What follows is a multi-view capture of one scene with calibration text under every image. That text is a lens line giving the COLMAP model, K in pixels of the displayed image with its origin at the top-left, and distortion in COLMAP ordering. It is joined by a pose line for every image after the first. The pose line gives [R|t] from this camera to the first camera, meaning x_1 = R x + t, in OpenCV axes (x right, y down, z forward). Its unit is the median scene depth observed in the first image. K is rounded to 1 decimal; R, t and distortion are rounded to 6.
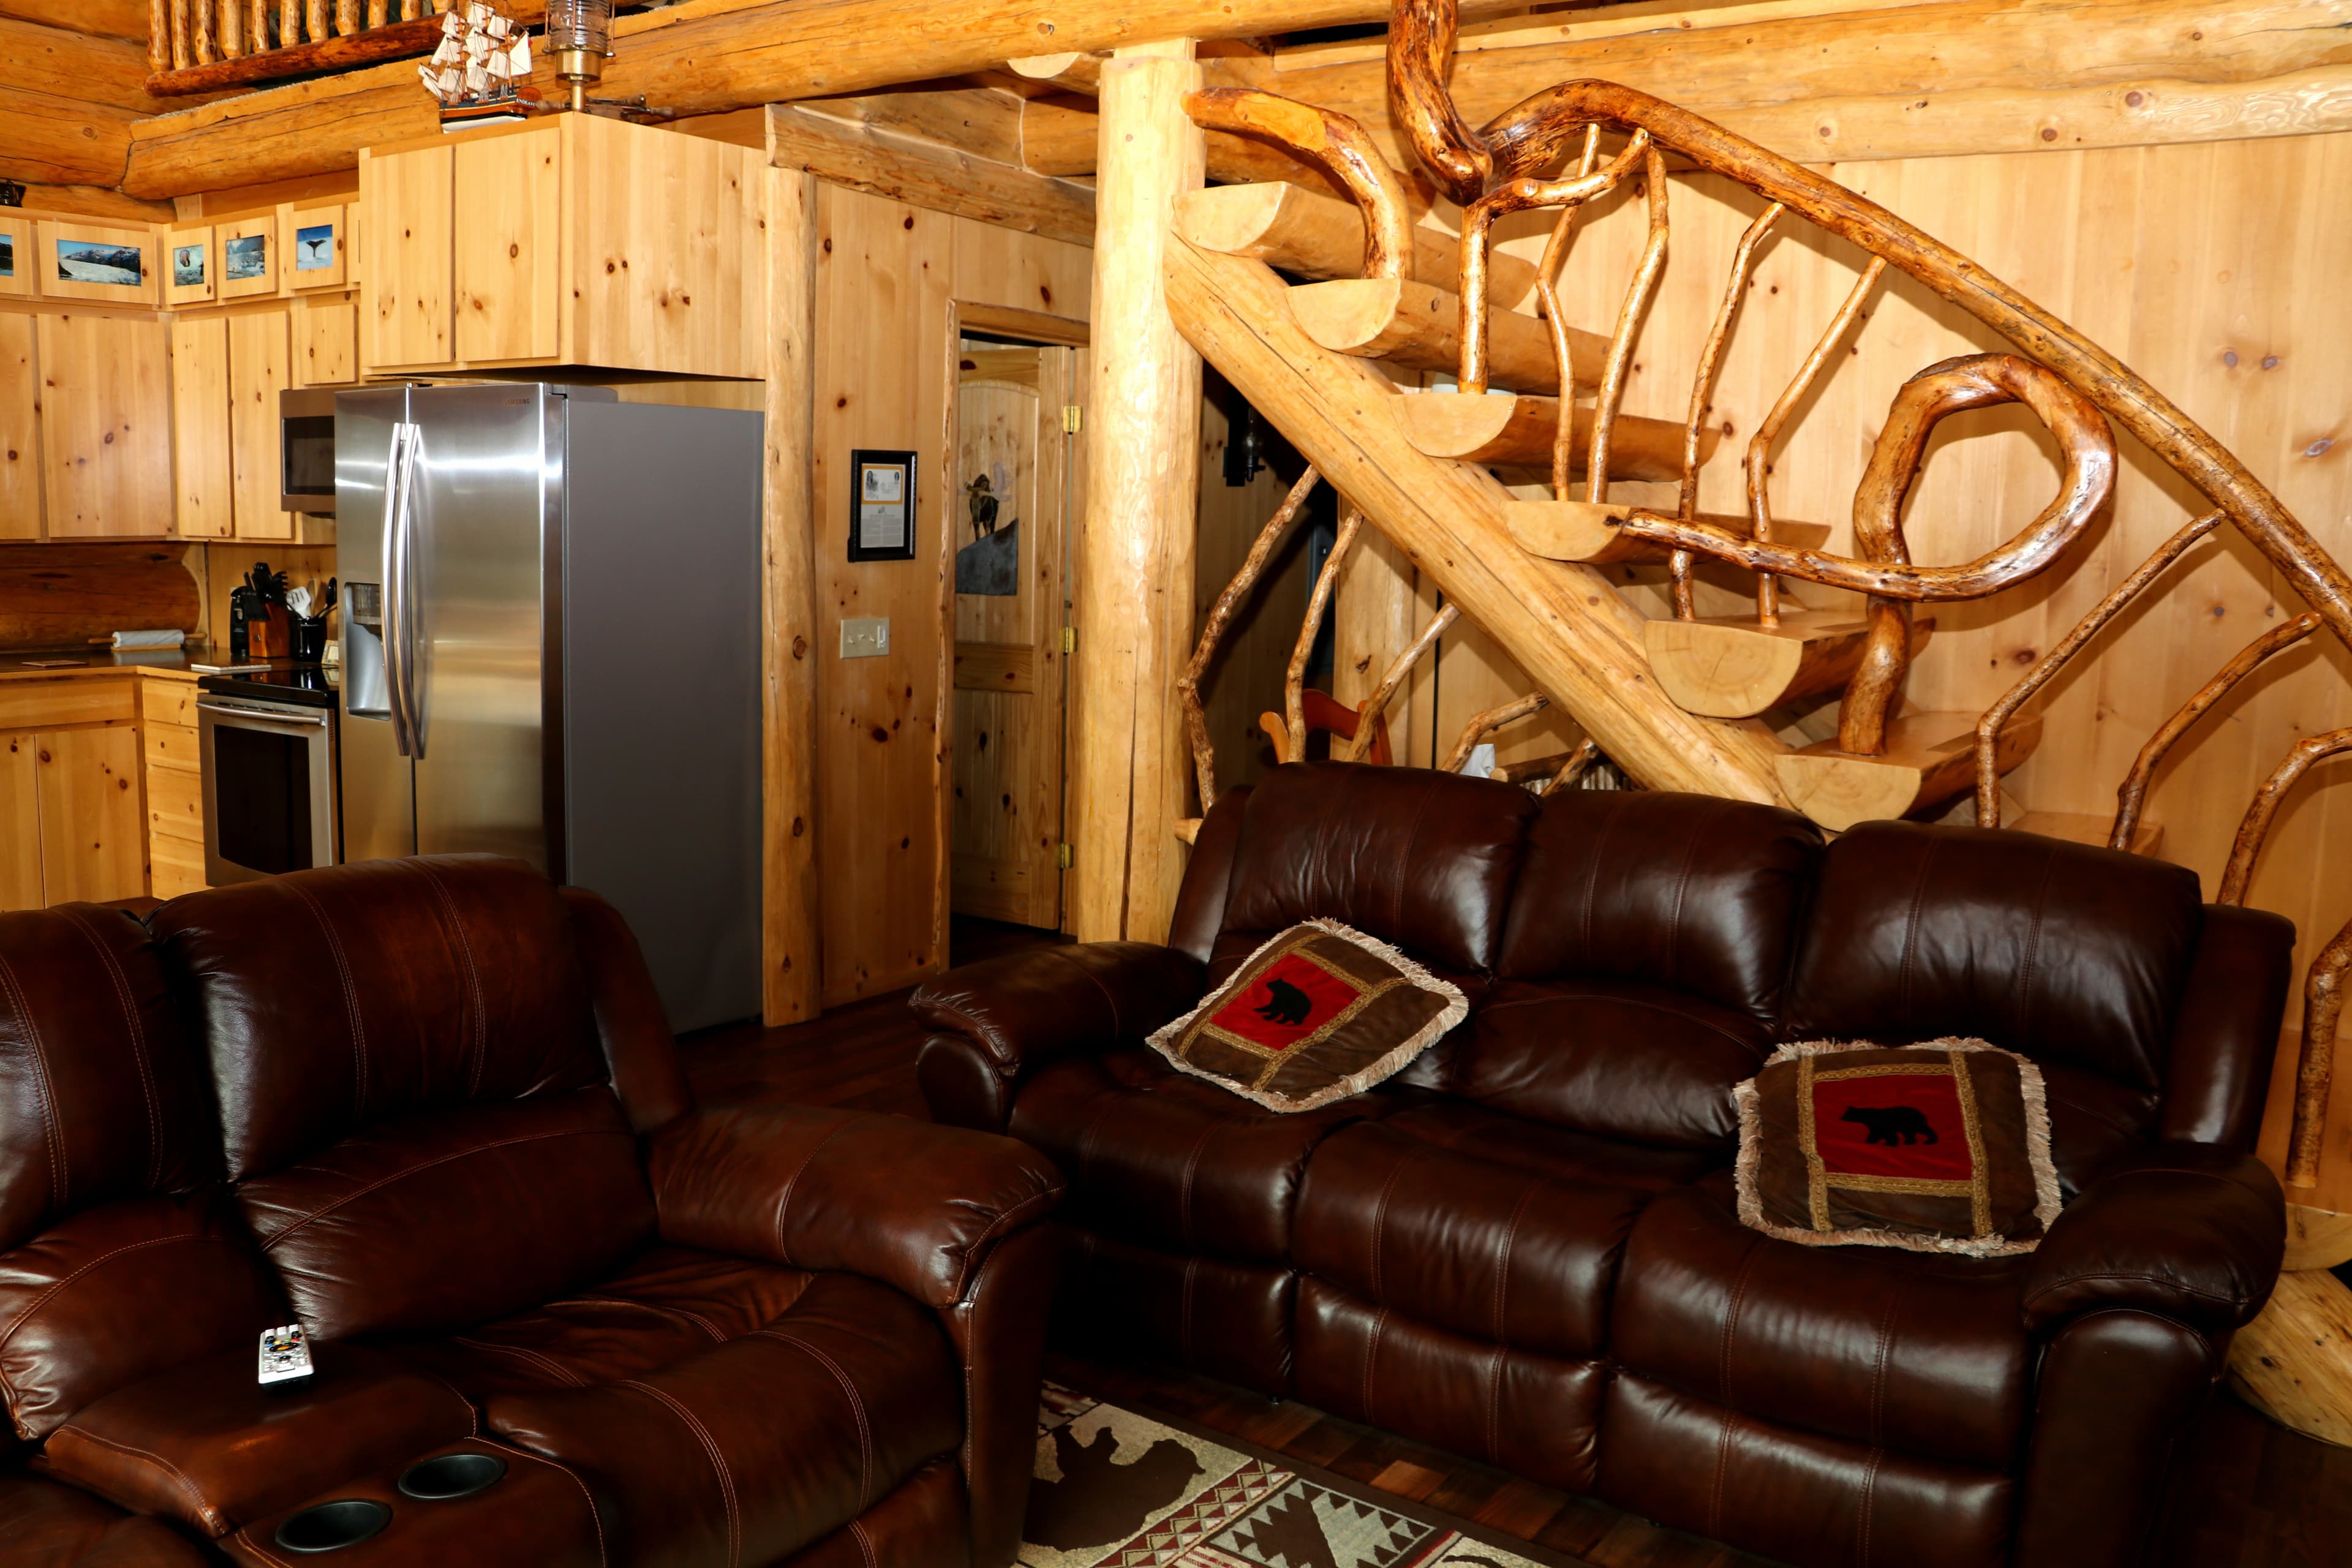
lens RADIAL K [[1937.8, 0, 1160.4], [0, 1937.8, 794.7], [0, 0, 1]] dist [-0.183436, 0.154208]
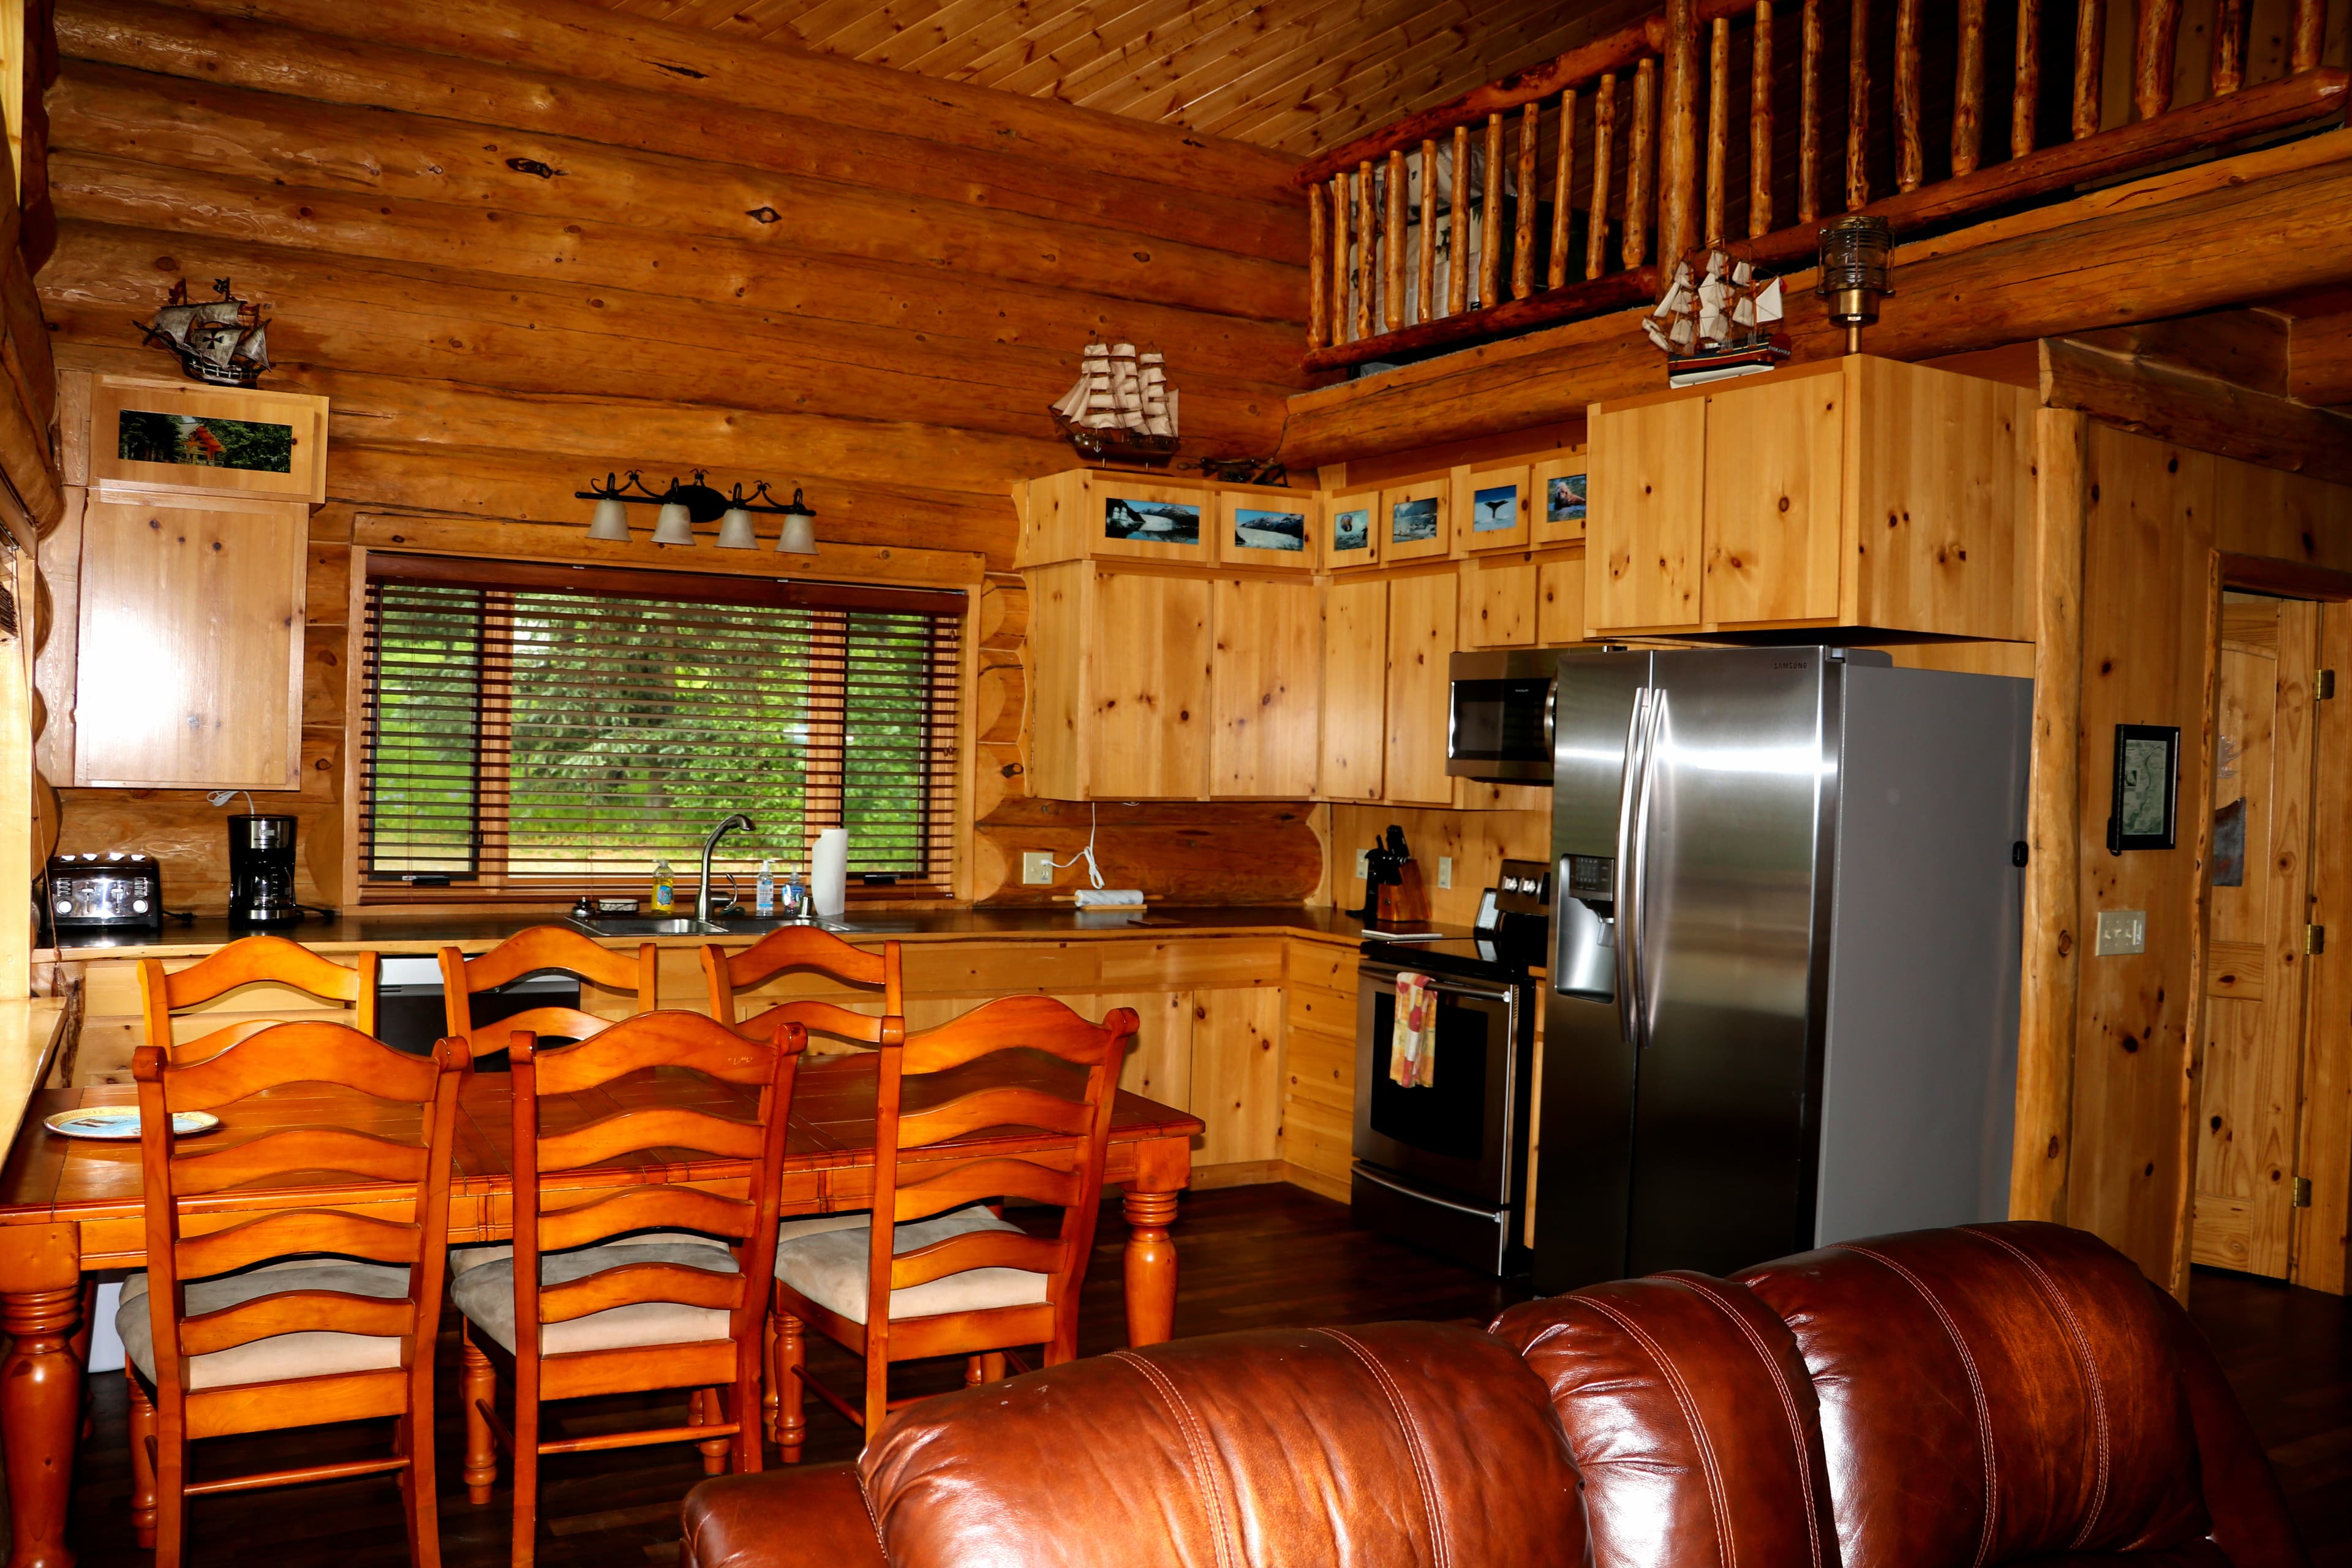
lens RADIAL K [[1937.8, 0, 1168.7], [0, 1937.8, 793.4], [0, 0, 1]] dist [-0.183436, 0.154208]
pose [[0.896155, 0.008934, -0.443650, -0.166461], [-0.068345, 0.990646, -0.118105, -0.014783], [0.438445, 0.136162, 0.888384, 0.047581]]
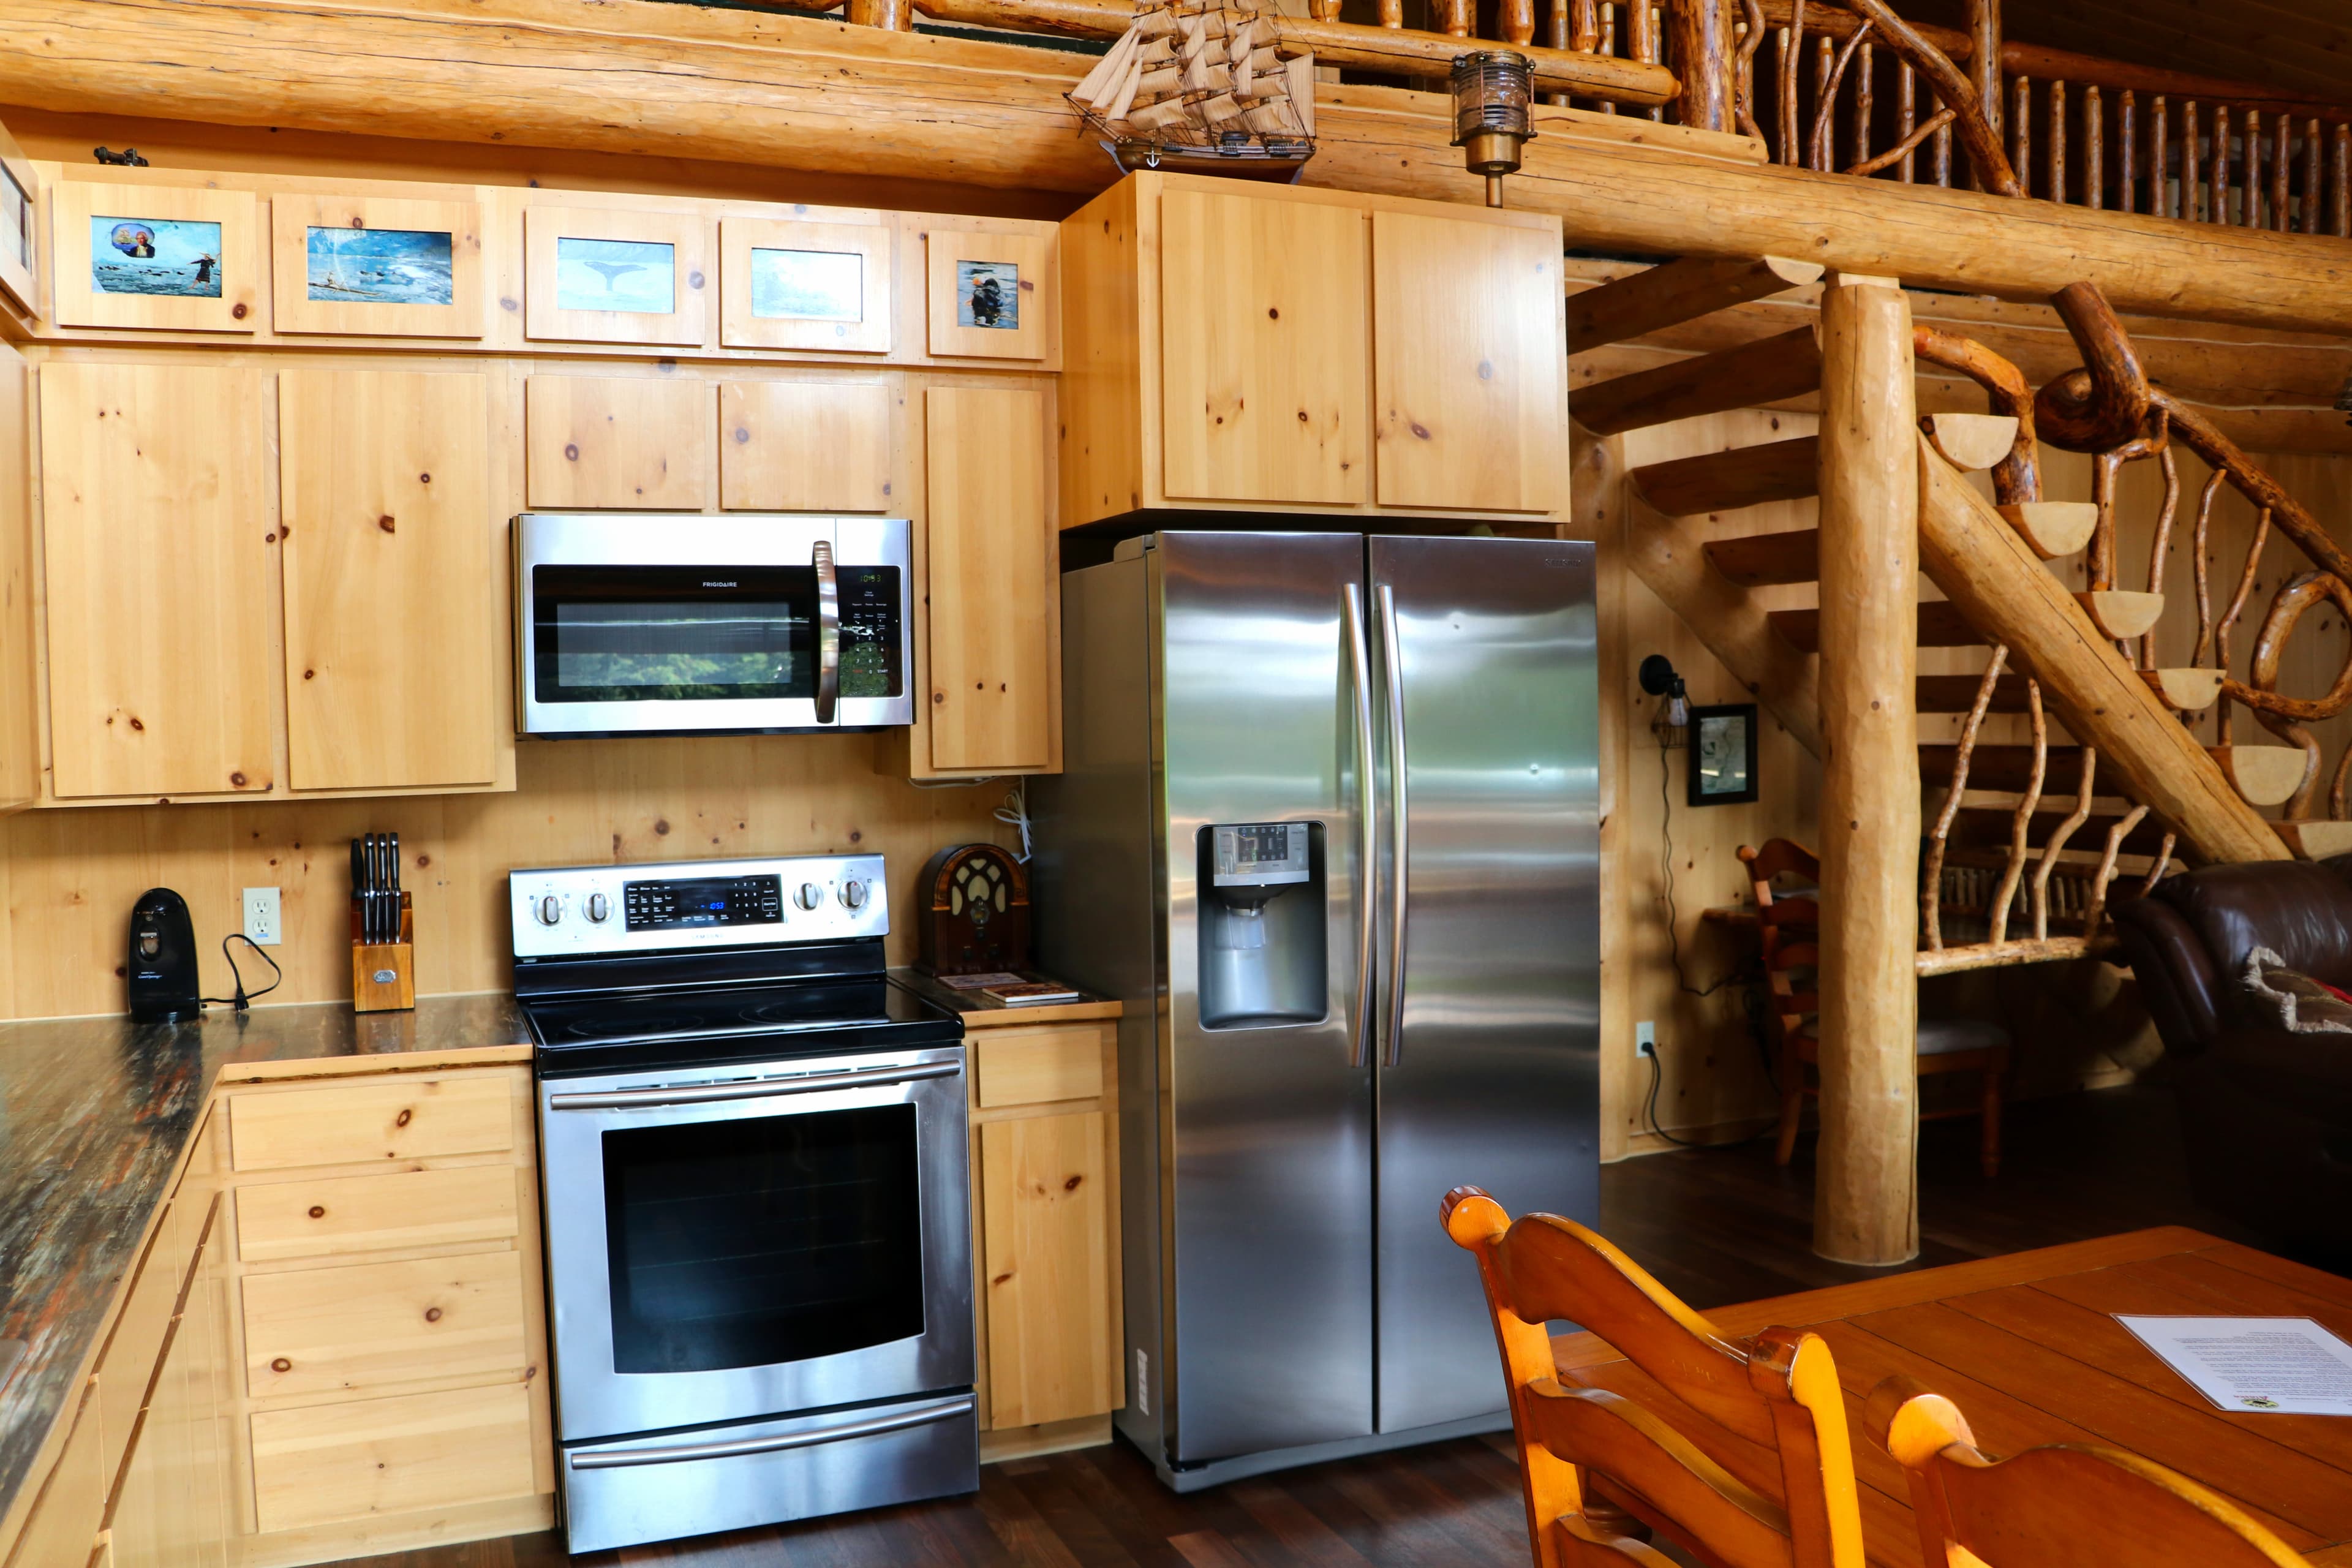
lens RADIAL K [[1937.8, 0, 1154.5], [0, 1937.8, 793.1], [0, 0, 1]] dist [-0.183436, 0.154208]
pose [[0.553627, -0.076143, 0.829276, -0.908299], [0.148833, 0.988825, -0.008569, -0.110652], [-0.819357, 0.128168, 0.558773, 0.585042]]
